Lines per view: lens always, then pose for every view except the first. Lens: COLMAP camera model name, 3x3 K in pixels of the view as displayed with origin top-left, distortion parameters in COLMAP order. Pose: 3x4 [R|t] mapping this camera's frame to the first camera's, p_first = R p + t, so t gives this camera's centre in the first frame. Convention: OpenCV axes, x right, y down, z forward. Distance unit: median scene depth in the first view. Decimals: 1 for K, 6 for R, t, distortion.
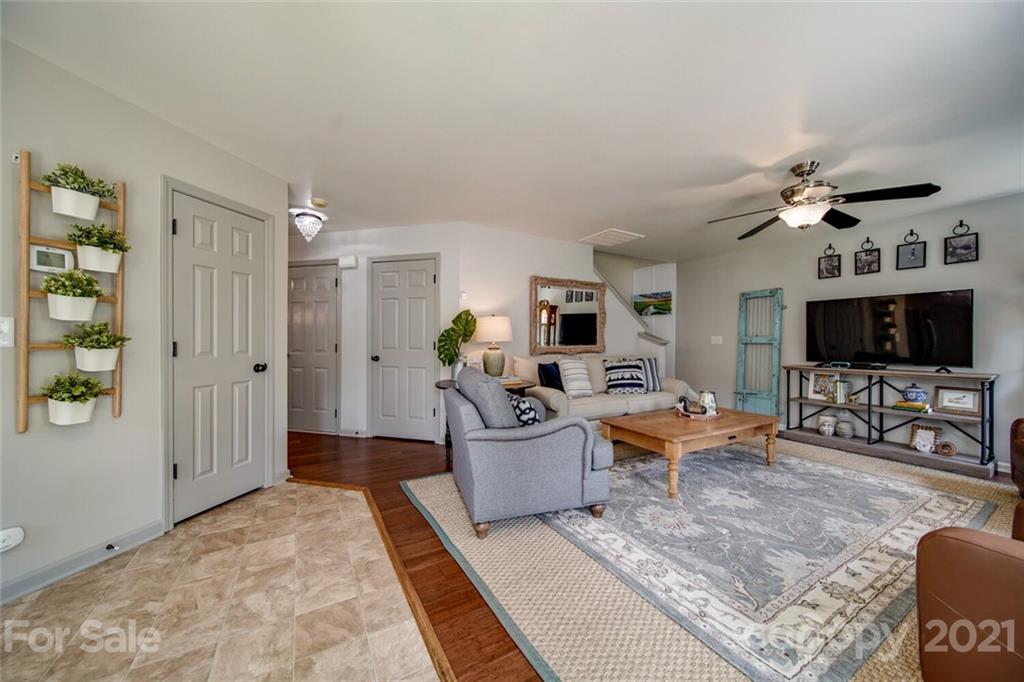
lens RADIAL K [[360.2, 0, 508.7], [0, 360.2, 341.3], [0, 0, 1]] dist [-0.001496, -0.000666]
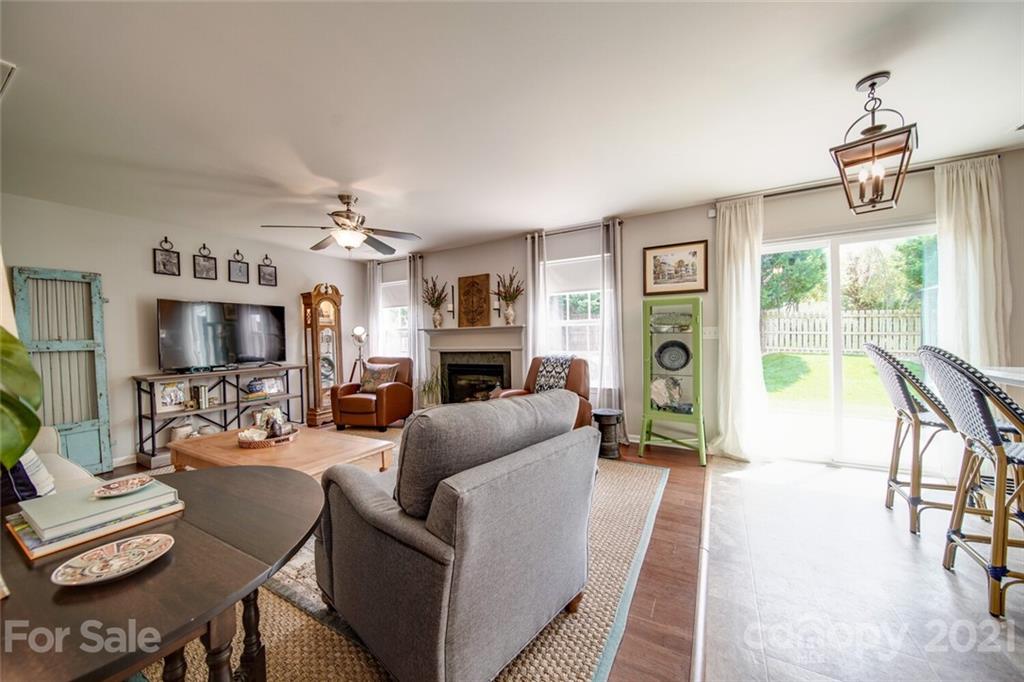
lens RADIAL K [[360.2, 0, 510.6], [0, 360.2, 344.7], [0, 0, 1]] dist [-0.001496, -0.000666]
pose [[-0.503985, -0.010716, 0.863646, -0.482442], [0.020754, 0.999484, 0.024512, -0.009441], [-0.863463, 0.030278, -0.503503, 1.092713]]
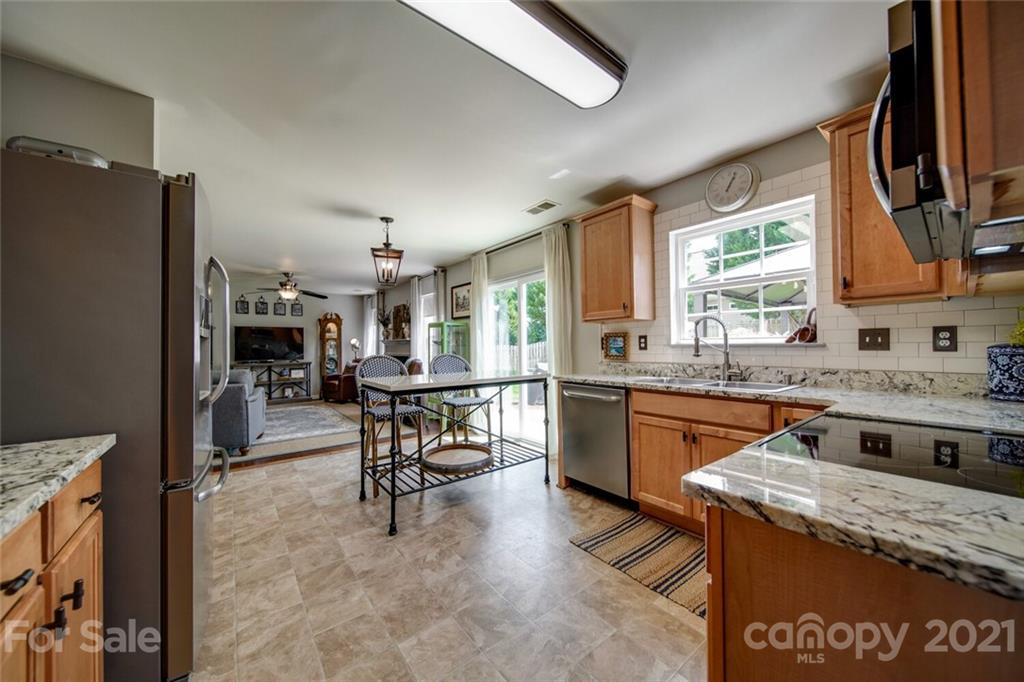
lens RADIAL K [[360.2, 0, 509.5], [0, 360.2, 343.1], [0, 0, 1]] dist [-0.001496, -0.000666]
pose [[-0.137649, 0.005893, 0.990464, -1.580491], [0.014610, 0.999886, -0.003918, -0.008174], [-0.990373, 0.013931, -0.137719, -0.079955]]
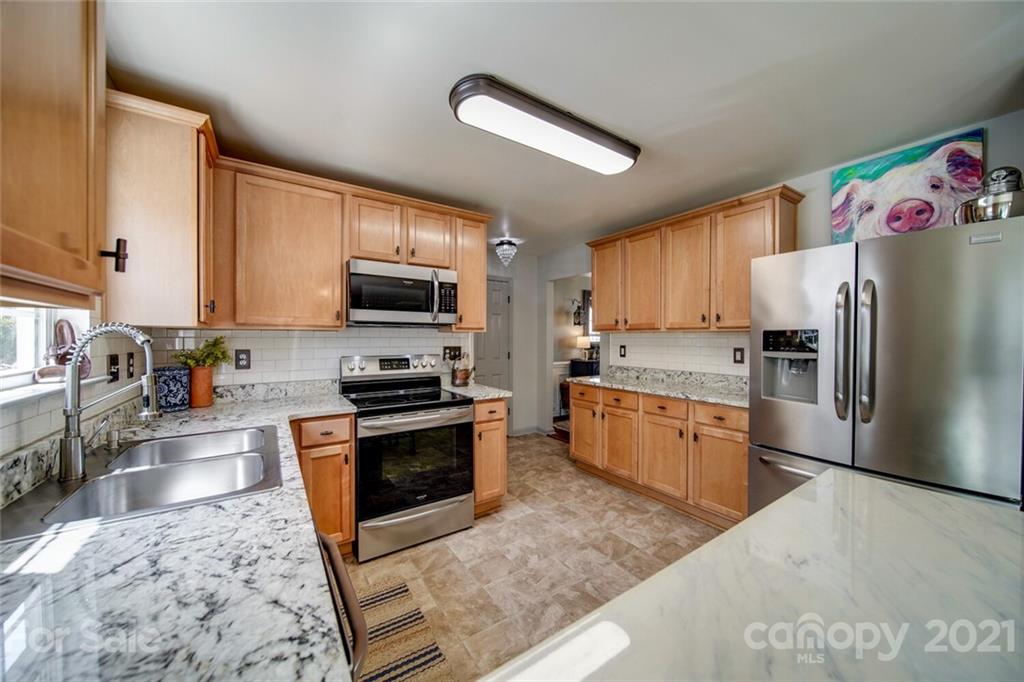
lens RADIAL K [[360.2, 0, 508.9], [0, 360.2, 342.8], [0, 0, 1]] dist [-0.001496, -0.000666]
pose [[0.067307, 0.008958, -0.997692, -0.391975], [-0.006087, 0.999945, 0.008567, -0.055886], [0.997714, 0.005497, 0.067358, -0.302607]]
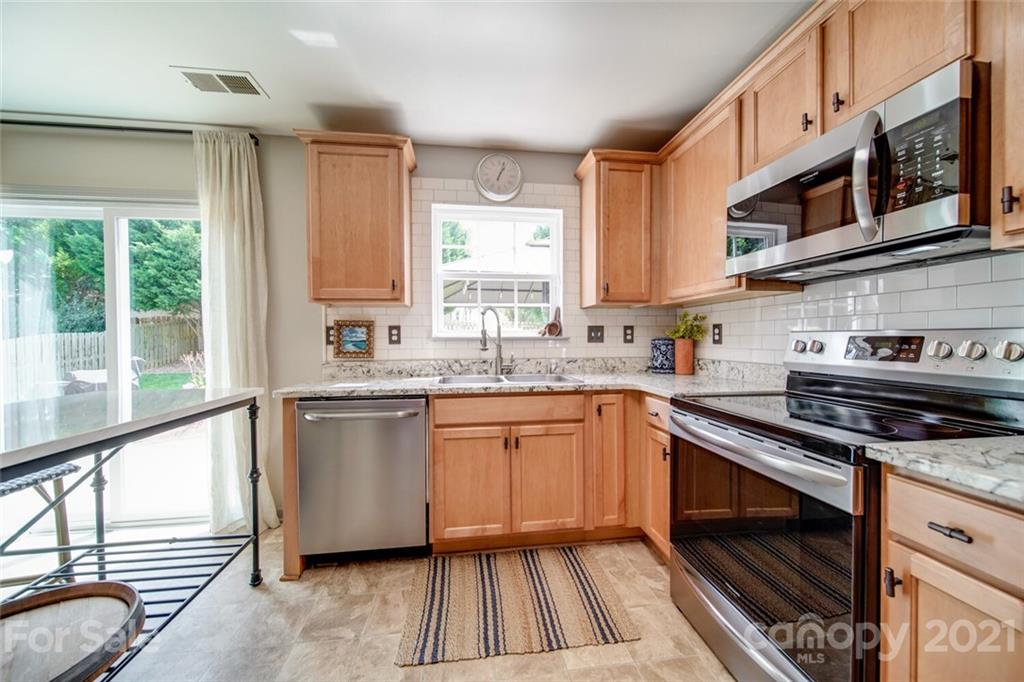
lens RADIAL K [[360.2, 0, 510.1], [0, 360.2, 341.8], [0, 0, 1]] dist [-0.001496, -0.000666]
pose [[-0.924562, -0.004139, 0.381010, -1.134713], [0.003486, 0.999807, 0.019320, -0.006777], [-0.381016, 0.019190, -0.924369, 0.054167]]
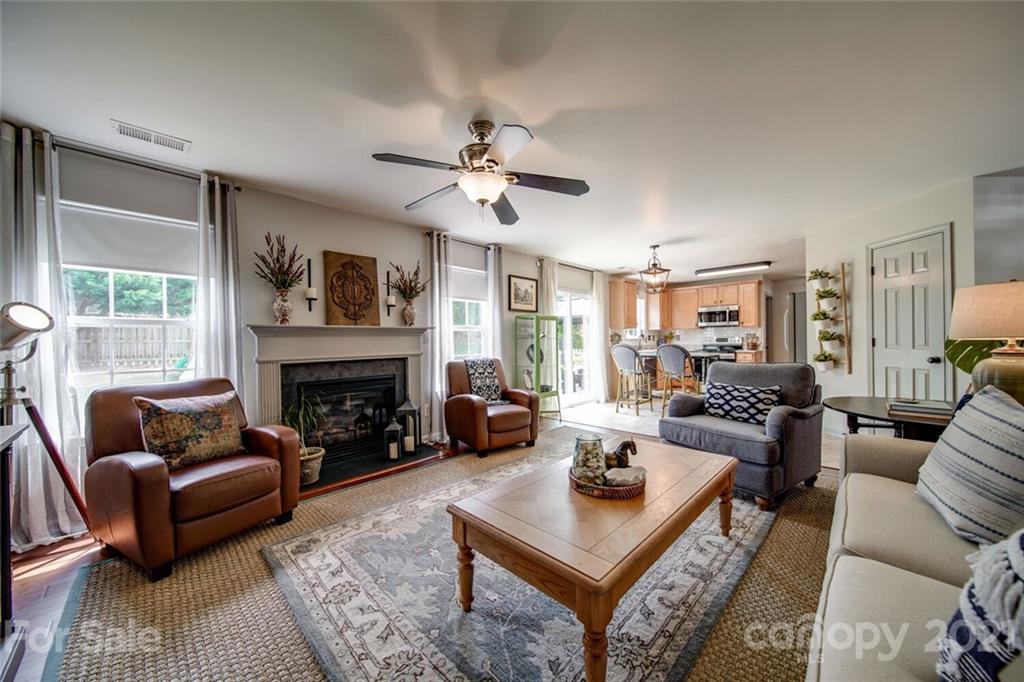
lens RADIAL K [[360.2, 0, 510.8], [0, 360.2, 339.4], [0, 0, 1]] dist [-0.001496, -0.000666]
pose [[-0.964171, 0.007346, -0.265181, 0.932885], [0.007543, 0.999972, 0.000277, -0.005021], [0.265175, -0.001733, -0.964199, 1.722062]]
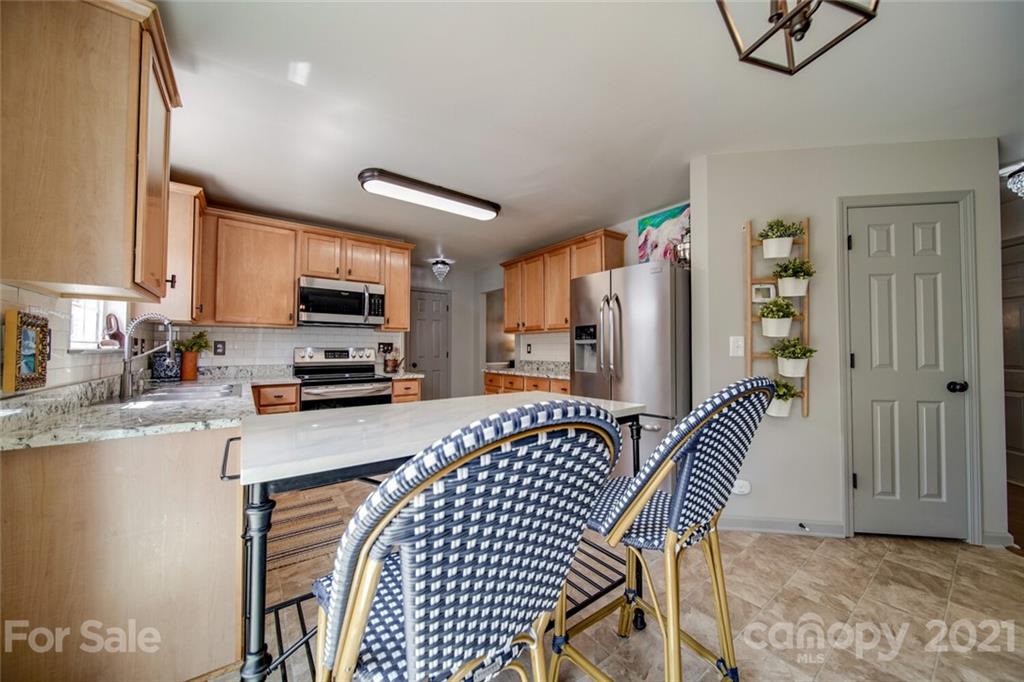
lens RADIAL K [[360.2, 0, 509.8], [0, 360.2, 342.4], [0, 0, 1]] dist [-0.001496, -0.000666]
pose [[0.114496, -0.025418, -0.993099, -0.015017], [-0.004370, 0.999650, -0.026089, 0.000475], [0.993414, 0.007327, 0.114345, -0.070691]]
